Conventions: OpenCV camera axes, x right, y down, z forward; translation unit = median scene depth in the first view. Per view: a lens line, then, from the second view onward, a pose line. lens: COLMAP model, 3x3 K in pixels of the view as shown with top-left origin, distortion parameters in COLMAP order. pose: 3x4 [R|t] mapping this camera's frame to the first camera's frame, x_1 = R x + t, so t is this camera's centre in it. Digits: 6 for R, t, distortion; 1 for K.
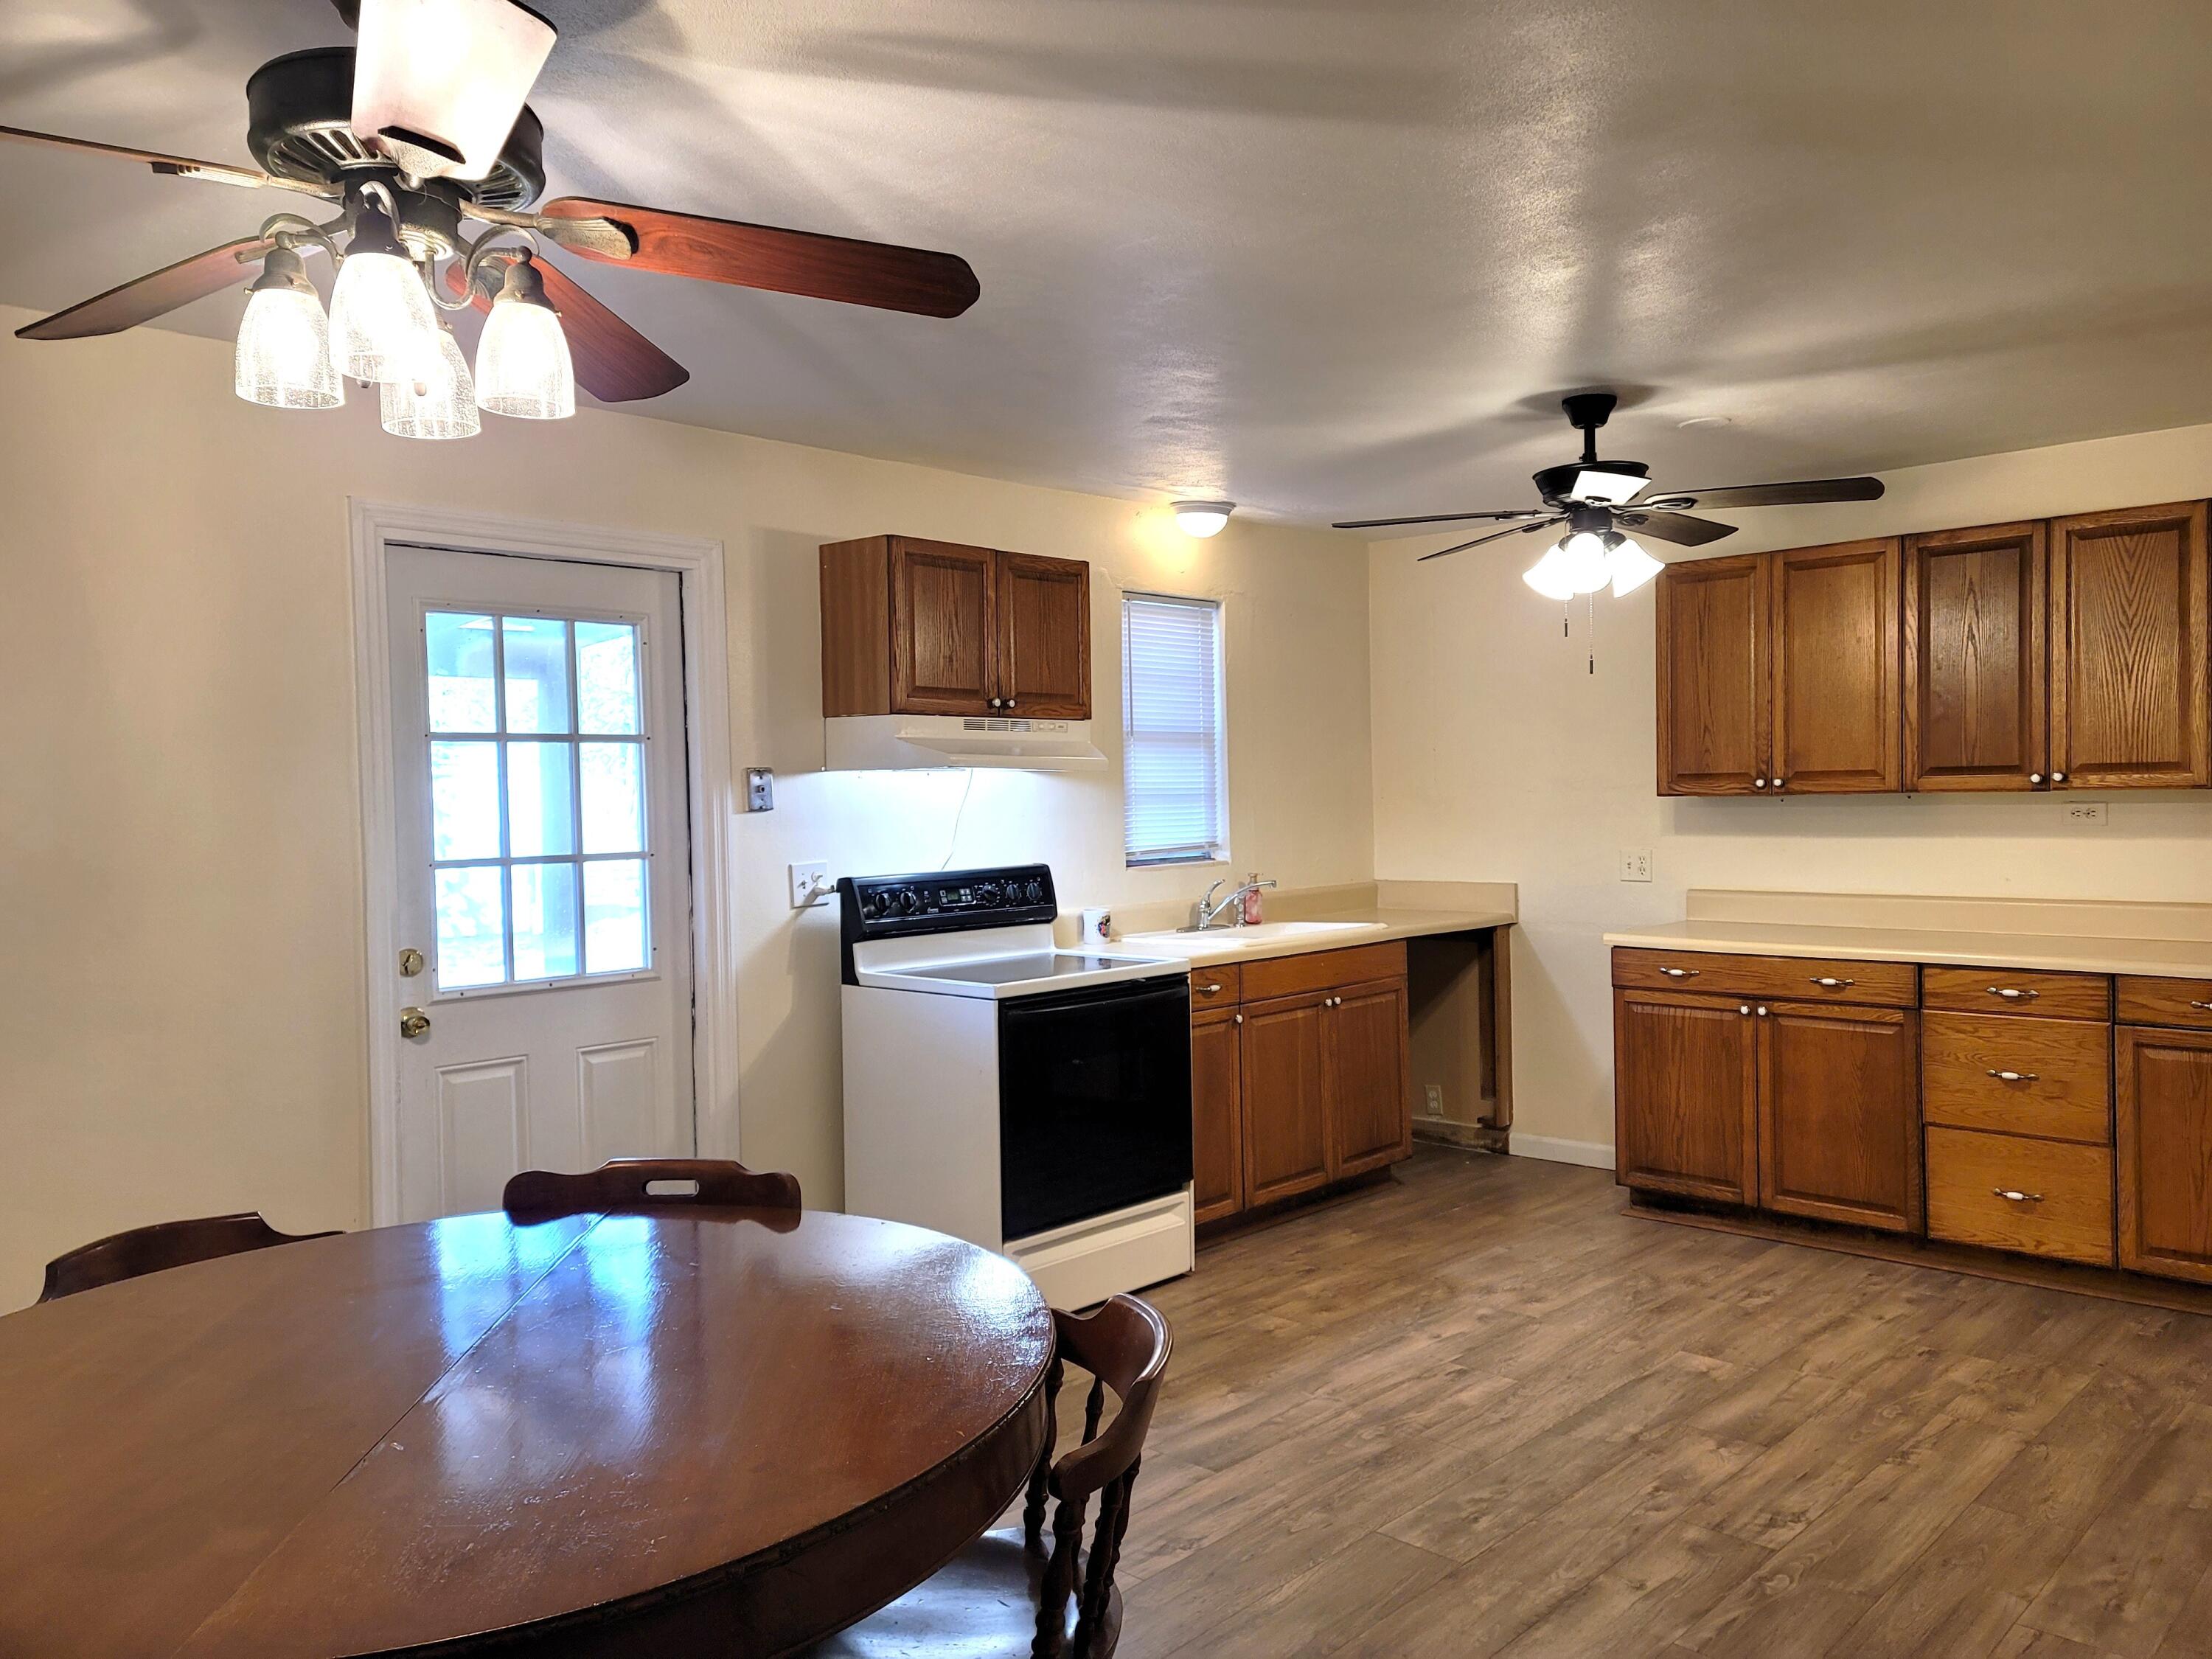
lens RADIAL K [[1624.7, 0, 1106.2], [0, 1624.7, 835.0], [0, 0, 1]] dist [0.084270, -0.077887]
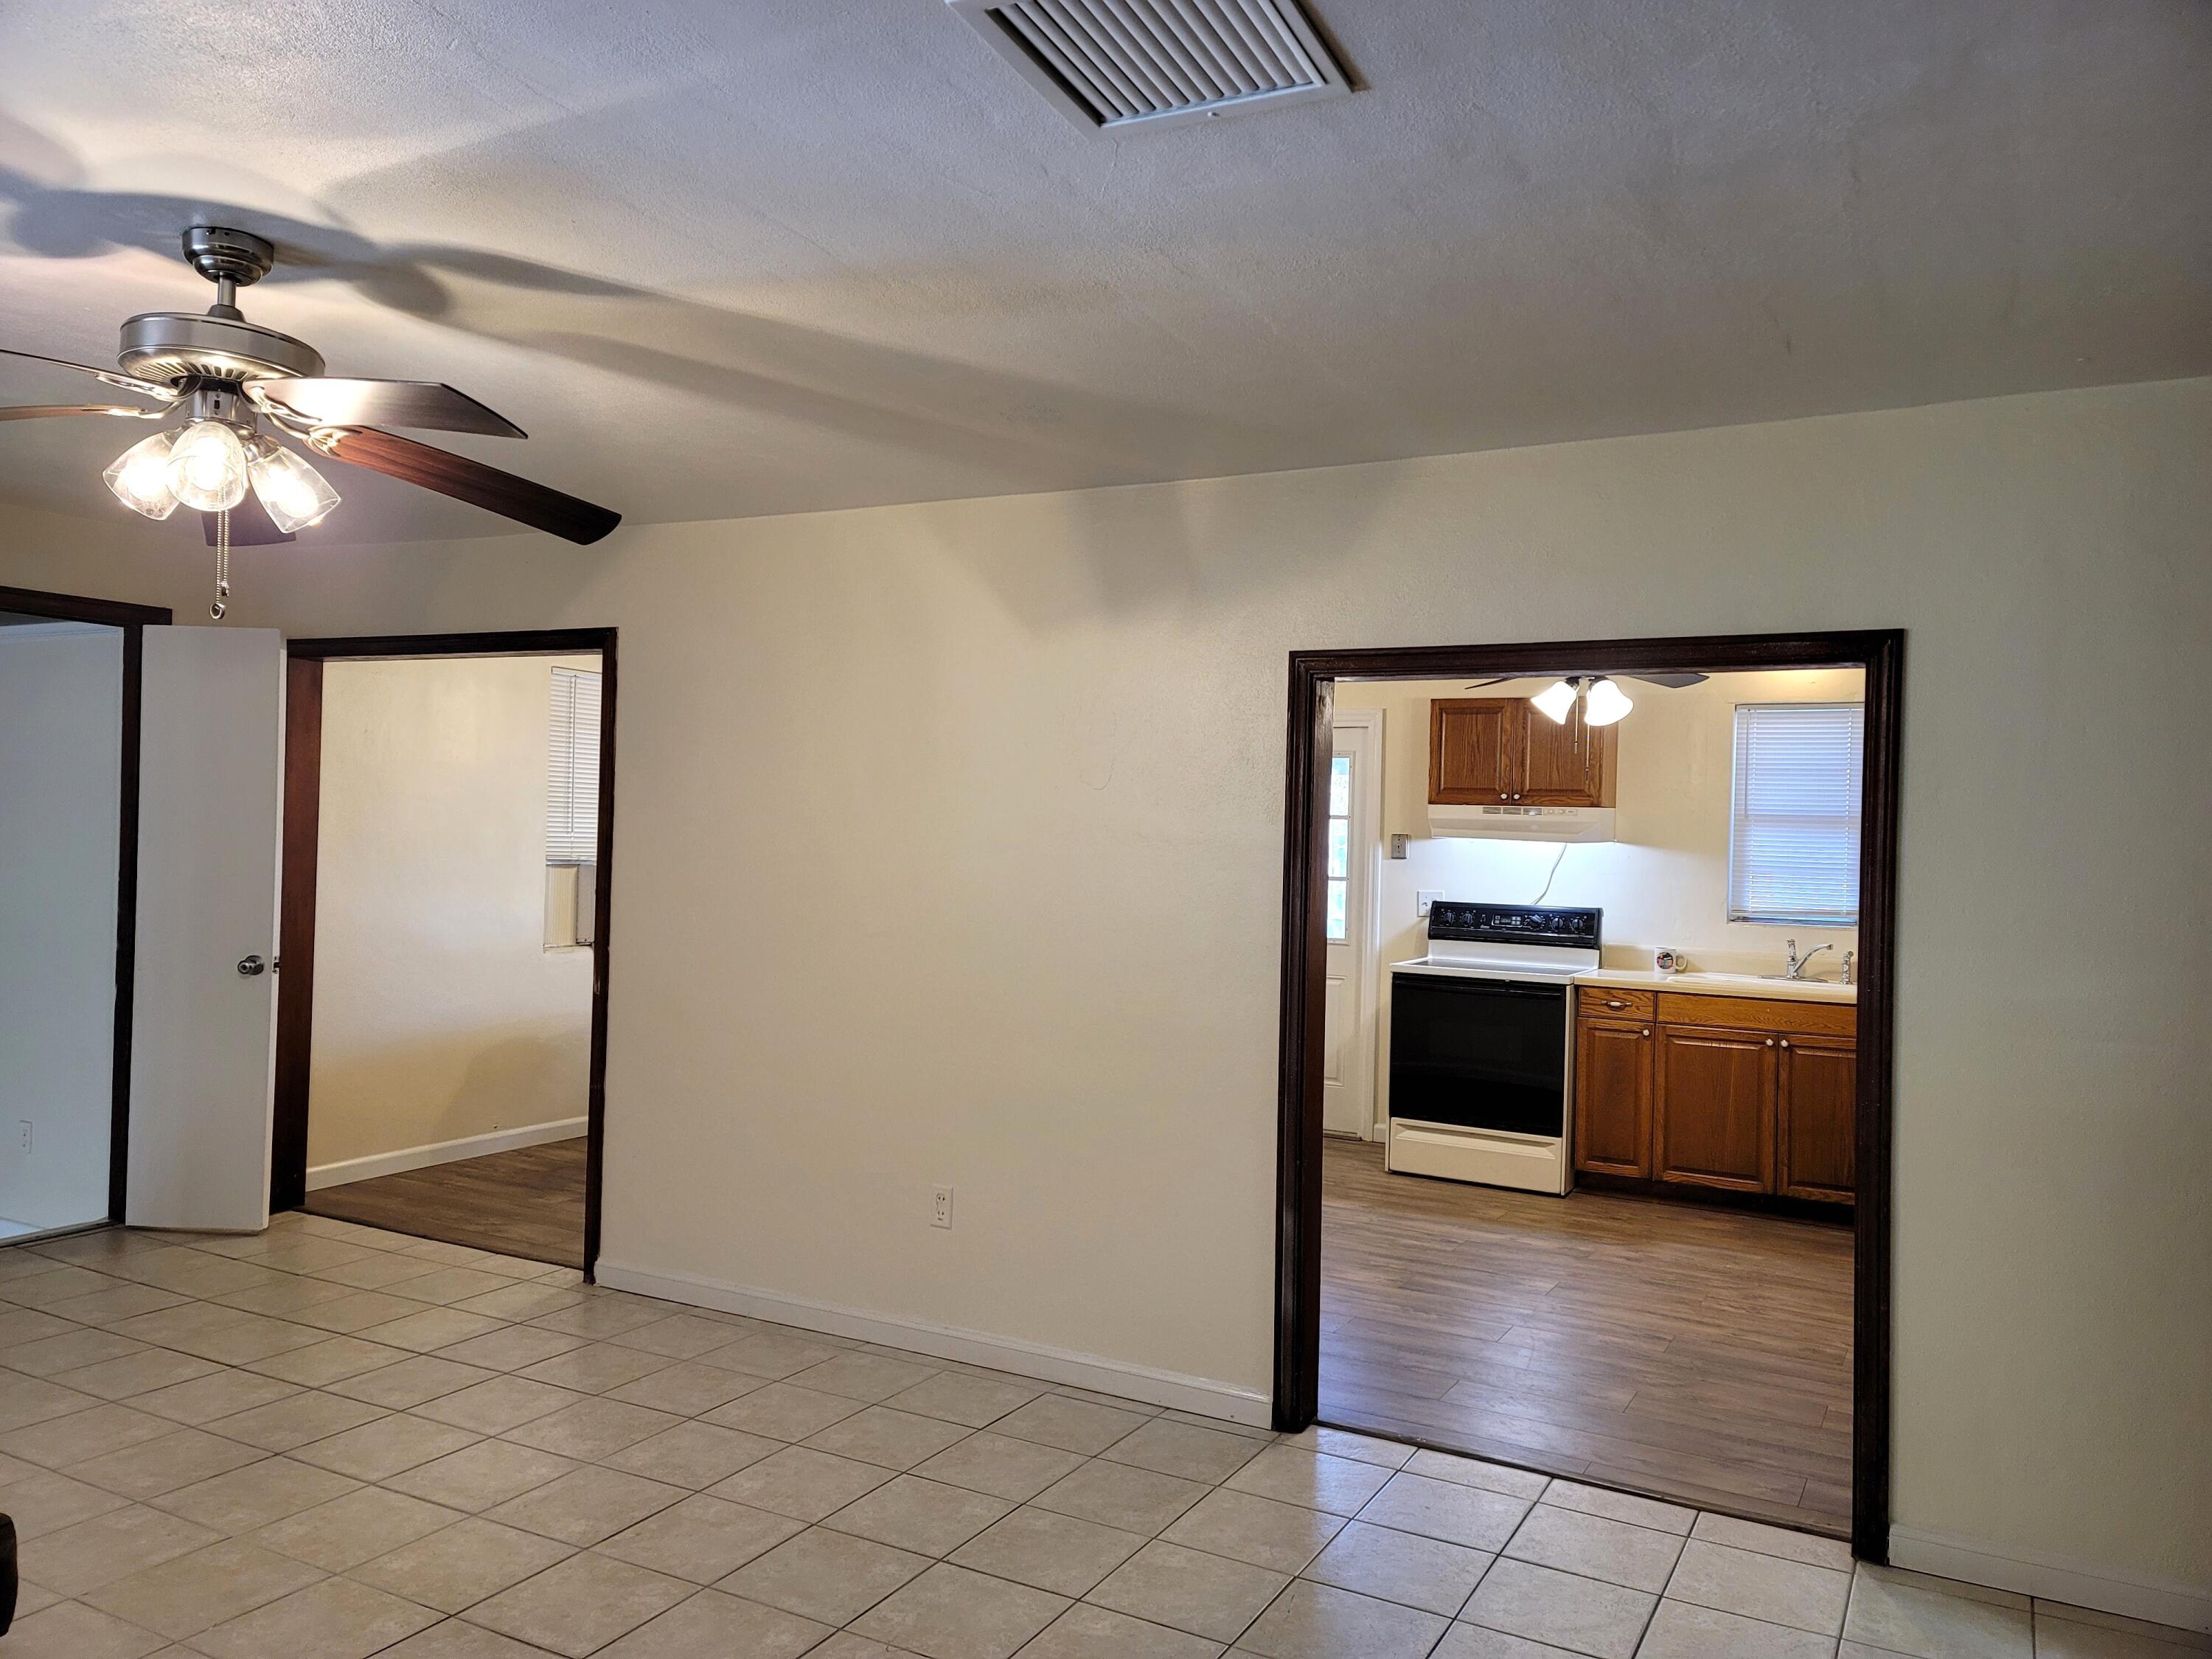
lens RADIAL K [[1624.7, 0, 1106.2], [0, 1624.7, 835.0], [0, 0, 1]] dist [0.084270, -0.077887]
pose [[0.246218, 0.026744, -0.968846, 1.409104], [-0.057985, 0.998235, 0.012819, -0.044314], [0.967479, 0.053022, 0.247334, 0.259767]]
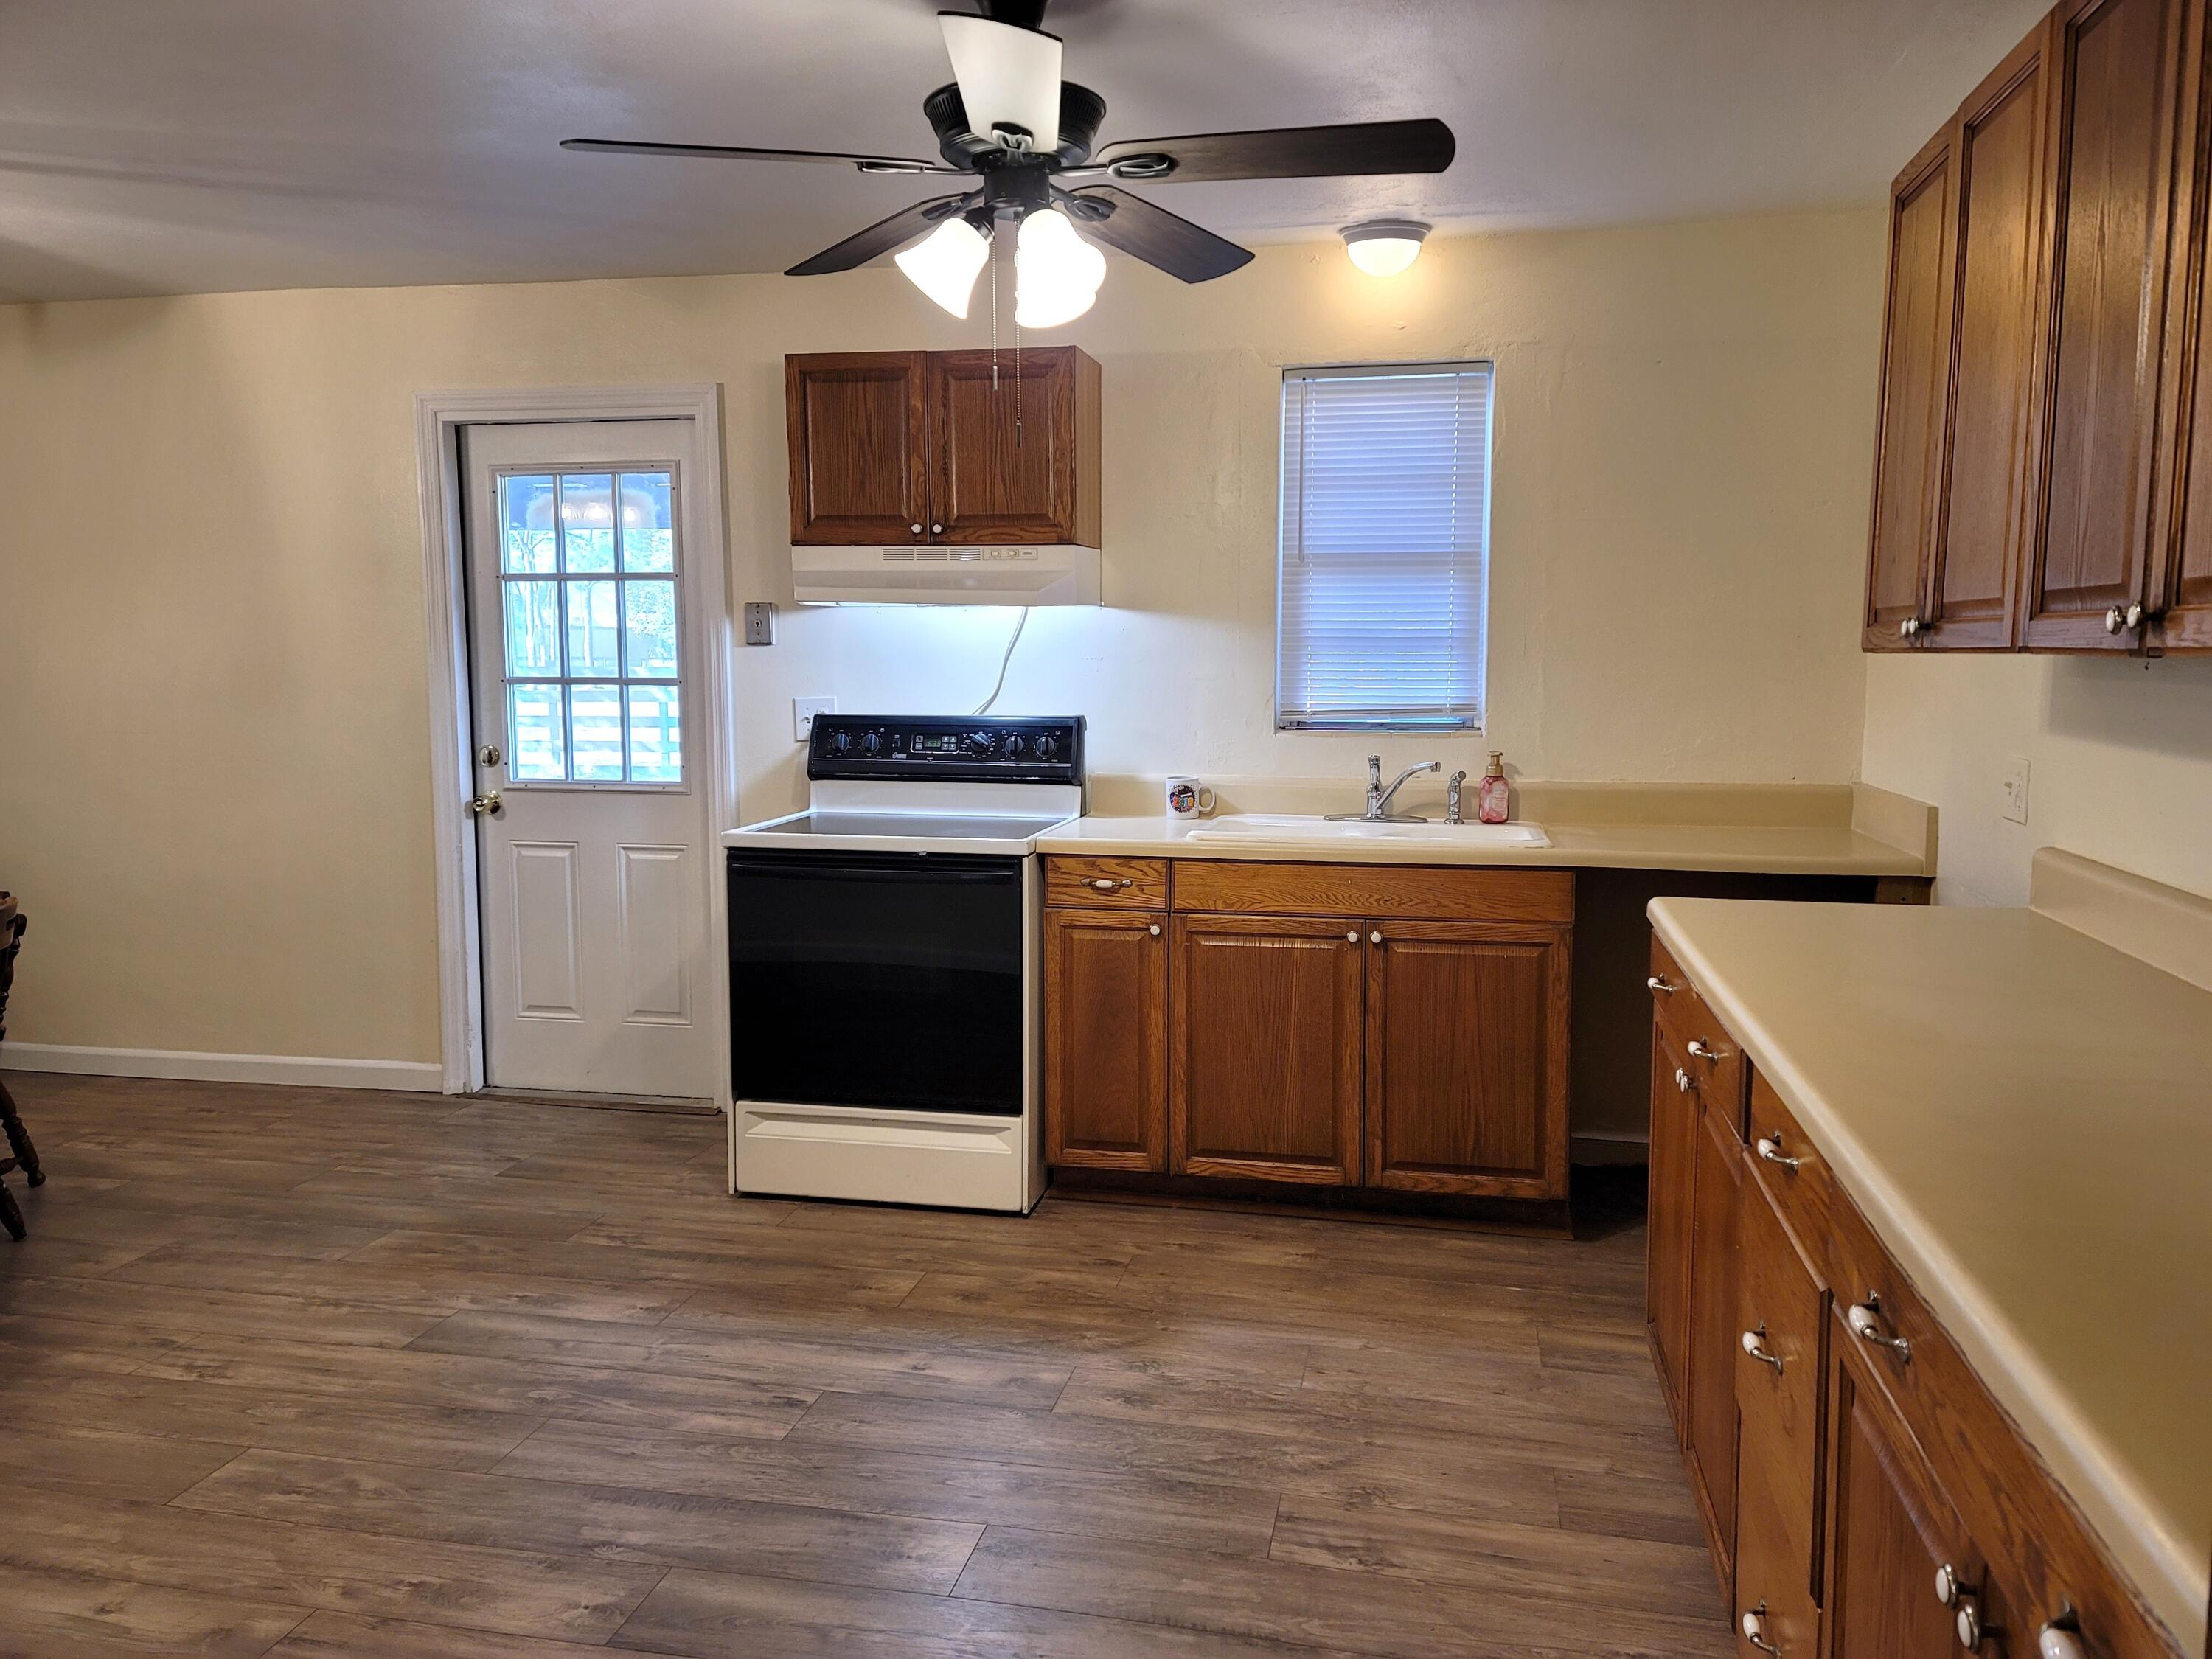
lens RADIAL K [[1604.3, 0, 1133.8], [0, 1604.3, 820.6], [0, 0, 1]] dist [0.118294, -0.117384]
pose [[0.523849, 0.109717, -0.844715, 0.796058], [-0.033681, 0.993562, 0.108164, -0.022913], [0.851145, -0.028211, 0.524172, 0.659336]]
